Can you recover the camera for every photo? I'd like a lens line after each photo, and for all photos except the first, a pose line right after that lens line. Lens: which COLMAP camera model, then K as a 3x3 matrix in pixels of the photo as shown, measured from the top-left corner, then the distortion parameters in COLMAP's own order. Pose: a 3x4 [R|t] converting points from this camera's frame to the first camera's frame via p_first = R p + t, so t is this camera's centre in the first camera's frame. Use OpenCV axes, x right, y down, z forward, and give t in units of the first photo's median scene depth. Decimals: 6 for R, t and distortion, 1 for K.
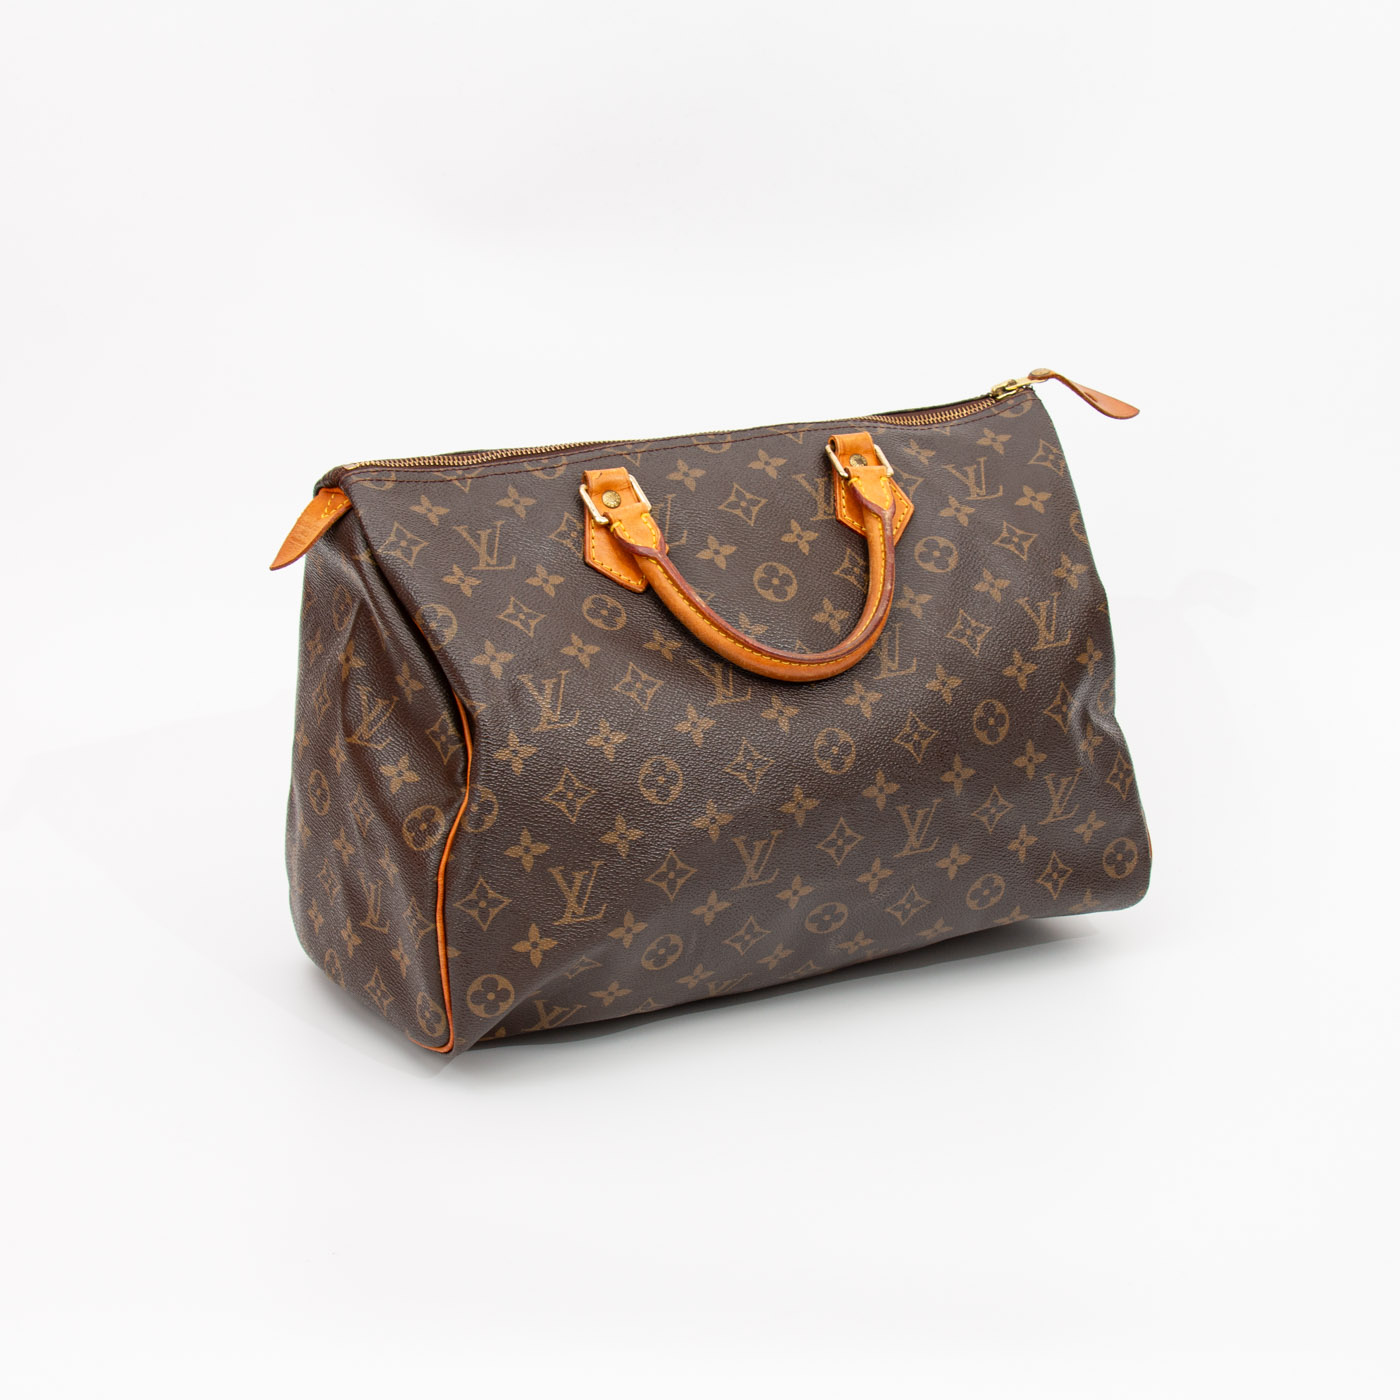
lens RADIAL K [[2869.7, 0, 700.0], [0, 2869.7, 700.0], [0, 0, 1]] dist [0.016955, 0.246312]
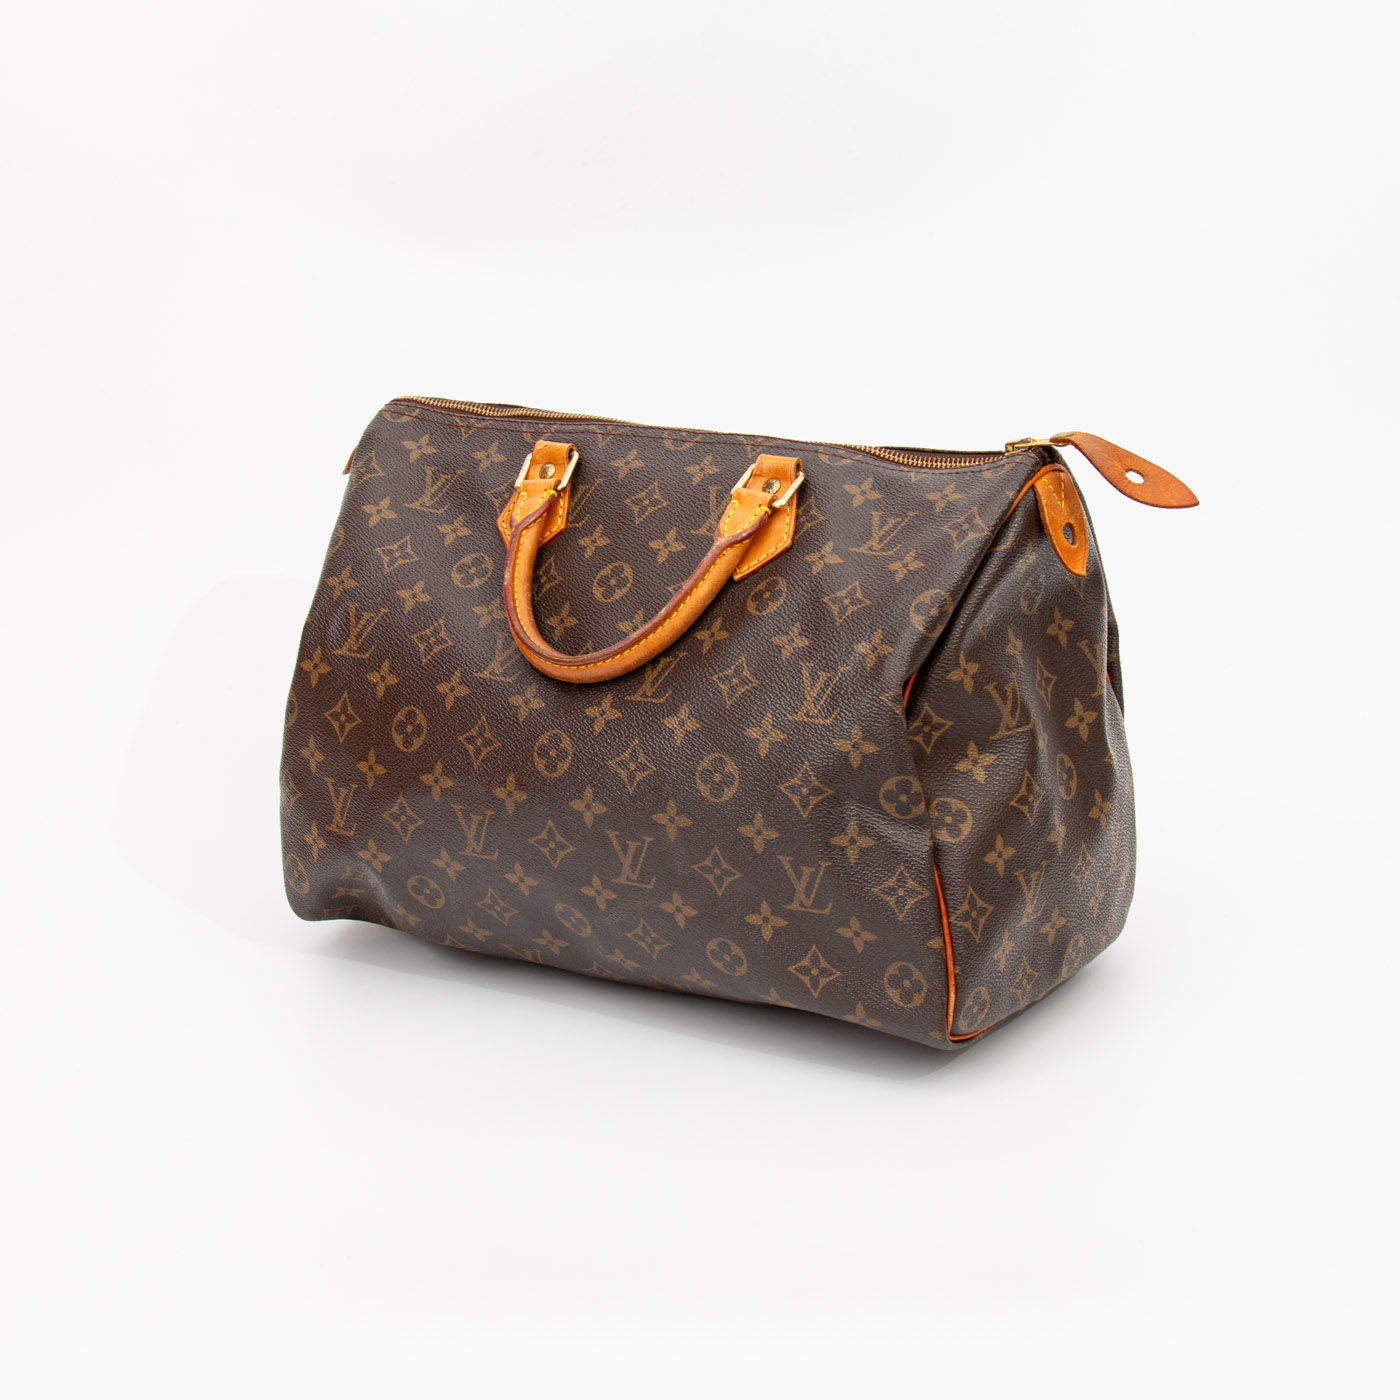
lens RADIAL K [[2869.7, 0, 700.0], [0, 2869.7, 700.0], [0, 0, 1]] dist [0.016955, 0.246312]
pose [[0.502576, 0.246342, -0.828693, 0.869344], [-0.209590, 0.964667, 0.159653, -0.165447], [0.838743, 0.093448, 0.536449, 0.488418]]
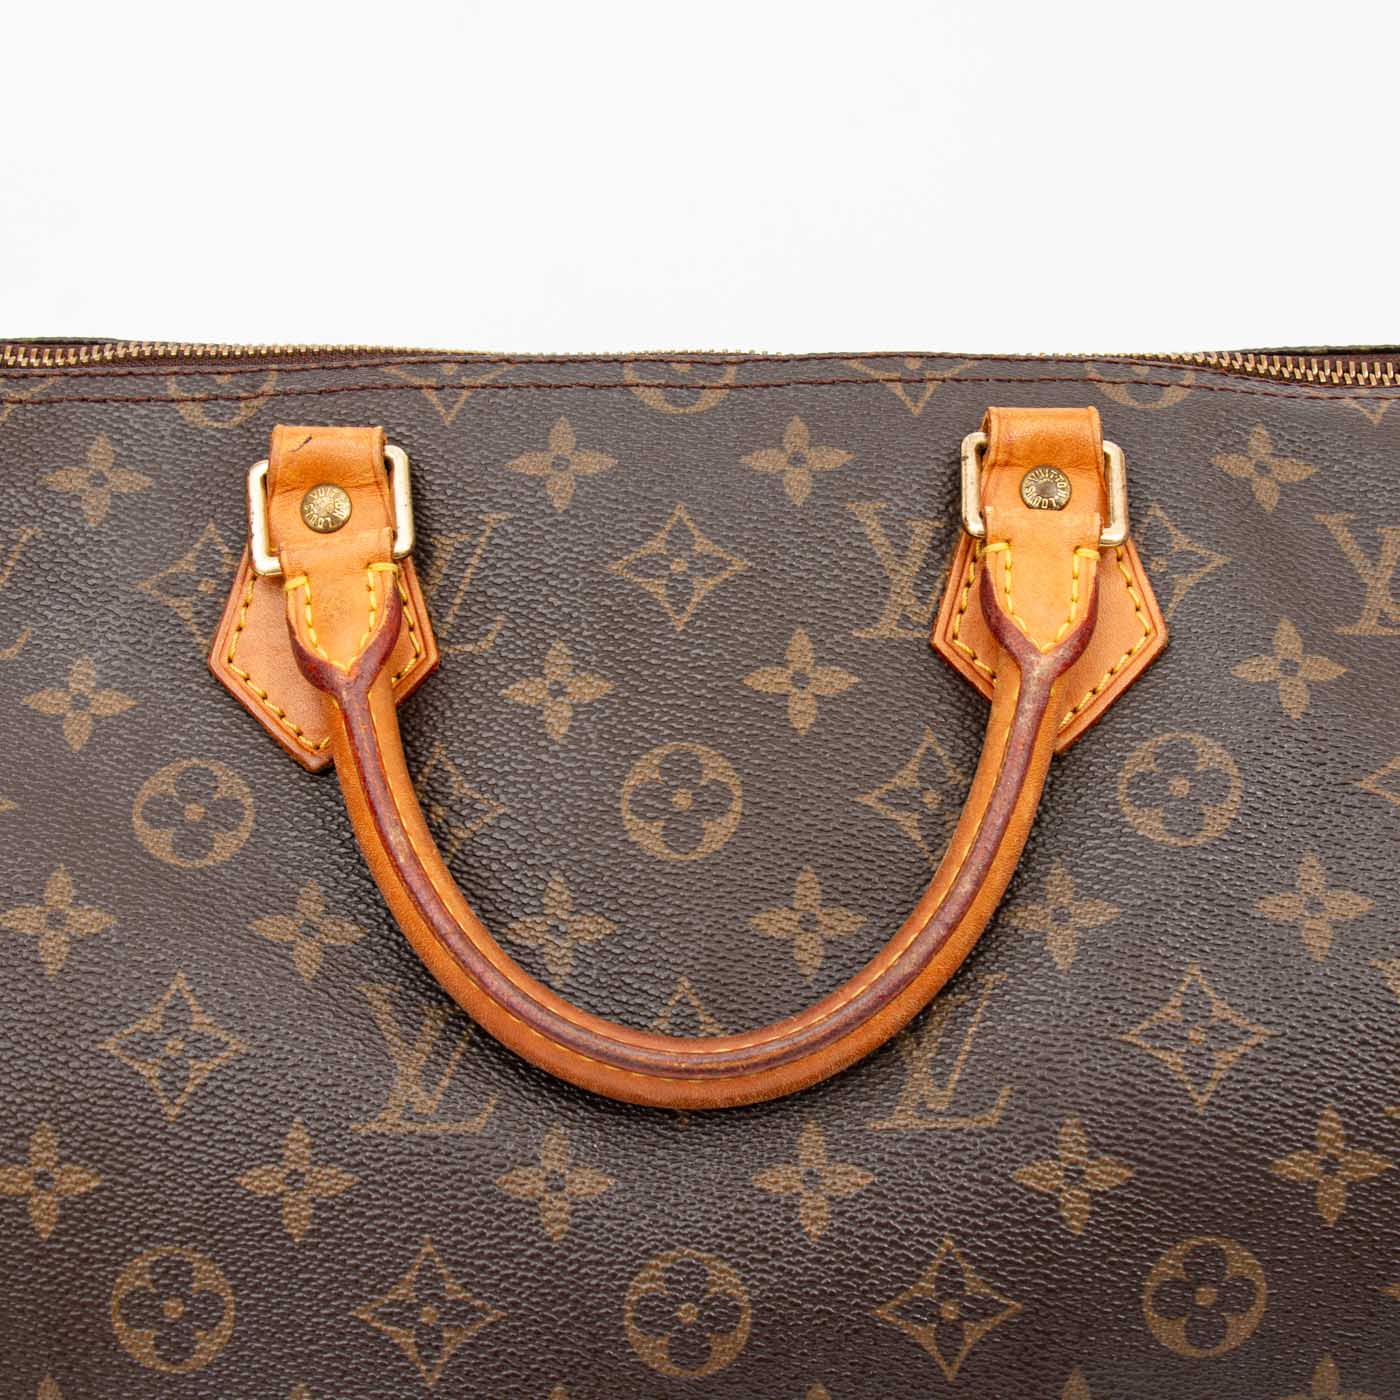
lens RADIAL K [[2869.7, 0, 700.0], [0, 2869.7, 700.0], [0, 0, 1]] dist [0.016955, 0.246312]
pose [[0.899020, 0.200329, -0.389399, 0.169122], [-0.138662, 0.973698, 0.180792, -0.120338], [0.415375, -0.108541, 0.903151, 0.658425]]
